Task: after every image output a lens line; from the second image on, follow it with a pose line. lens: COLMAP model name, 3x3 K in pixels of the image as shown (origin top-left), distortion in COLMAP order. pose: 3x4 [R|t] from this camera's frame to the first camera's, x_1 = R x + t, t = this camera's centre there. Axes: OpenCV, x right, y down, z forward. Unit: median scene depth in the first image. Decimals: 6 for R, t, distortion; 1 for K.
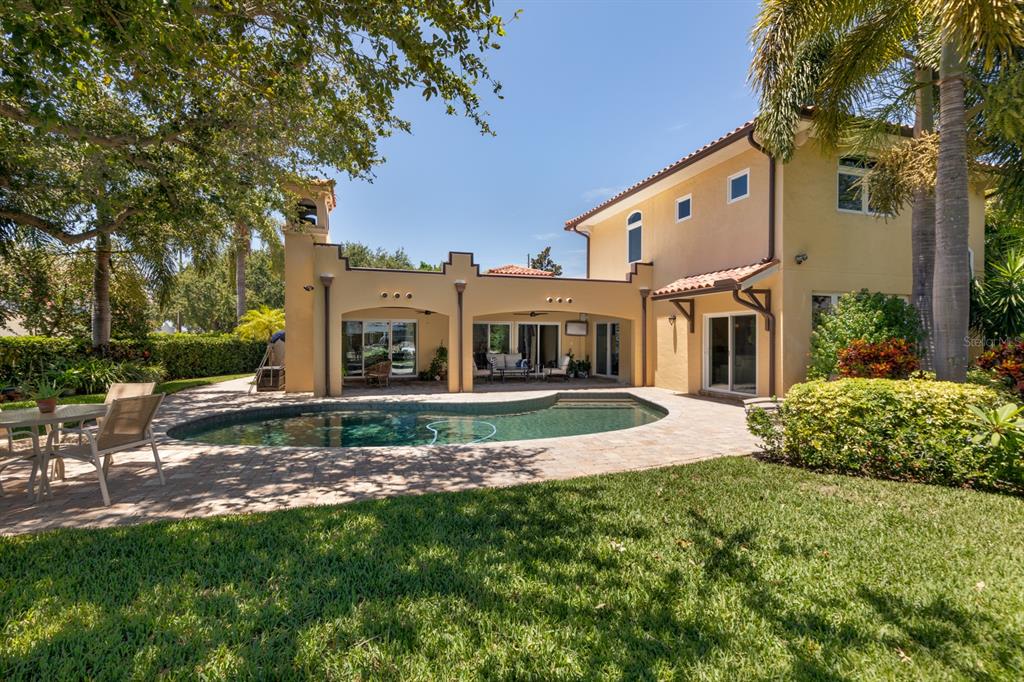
lens RADIAL K [[471.4, 0, 504.7], [0, 471.4, 343.3], [0, 0, 1]] dist [0.007723, -0.000217]
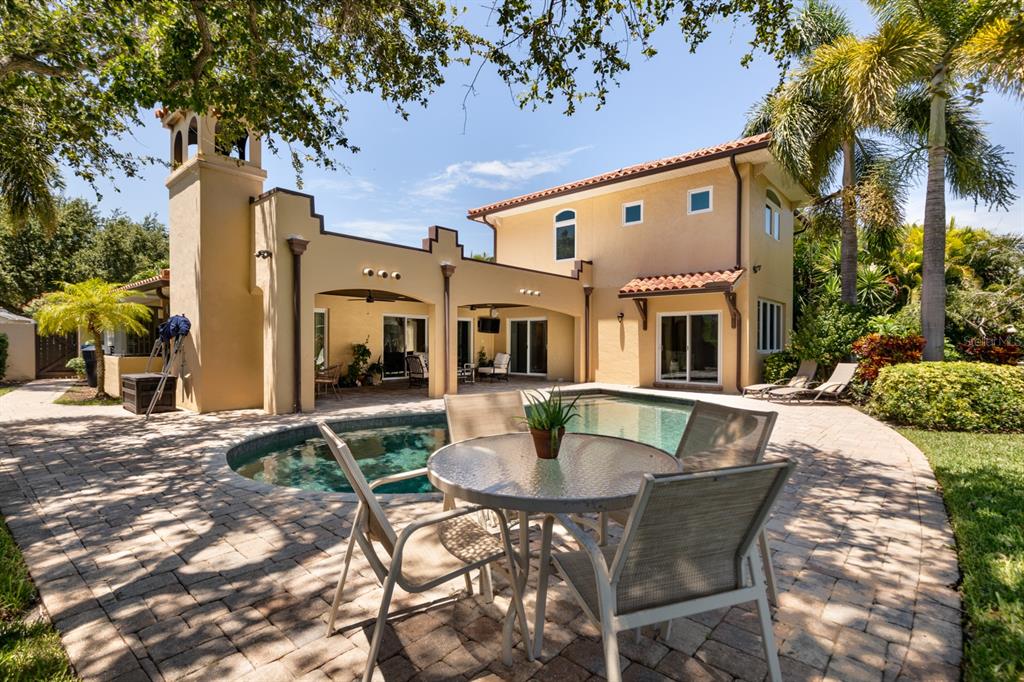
lens RADIAL K [[484.0, 0, 509.5], [0, 484.0, 345.3], [0, 0, 1]] dist [0.002649, -0.000267]
pose [[0.858882, 0.000190, 0.512173, -0.440005], [-0.000254, 1.000000, 0.000055, 0.012631], [-0.512173, -0.000178, 0.858882, 0.215687]]
